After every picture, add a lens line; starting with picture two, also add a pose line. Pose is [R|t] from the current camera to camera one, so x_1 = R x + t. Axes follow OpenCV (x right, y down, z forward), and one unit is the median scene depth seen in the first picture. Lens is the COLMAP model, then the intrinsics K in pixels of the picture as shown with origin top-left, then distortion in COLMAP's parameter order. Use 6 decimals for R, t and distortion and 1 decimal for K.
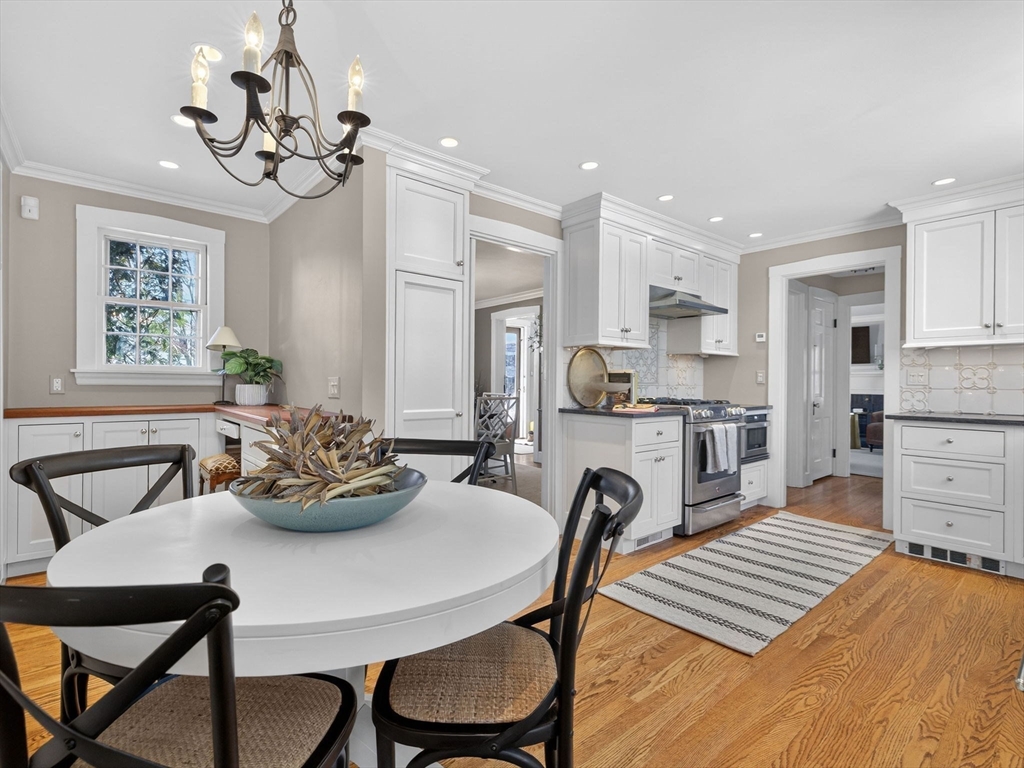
lens RADIAL K [[730.1, 0, 512.0], [0, 730.1, 384.0], [0, 0, 1]] dist [-0.006307, -0.000123]
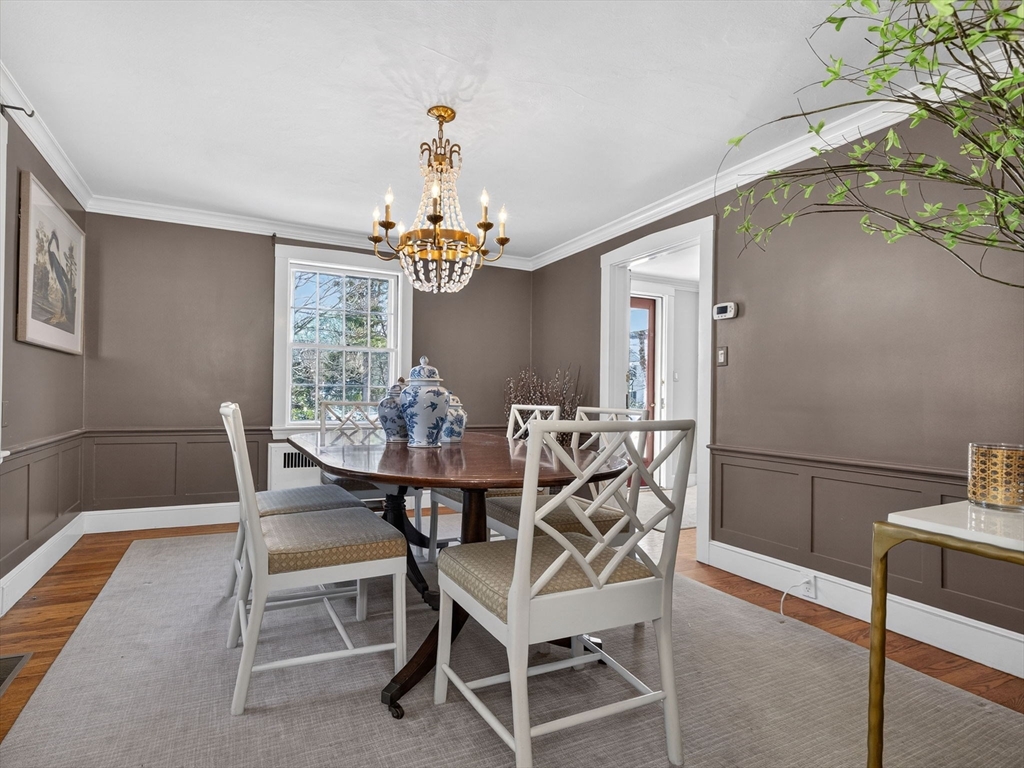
lens RADIAL K [[730.1, 0, 512.0], [0, 730.1, 384.0], [0, 0, 1]] dist [-0.006307, -0.000123]
pose [[0.986320, -0.007976, -0.164651, -0.006959], [0.004032, 0.999697, -0.024277, 0.006493], [0.164795, 0.023281, 0.986053, 0.483208]]
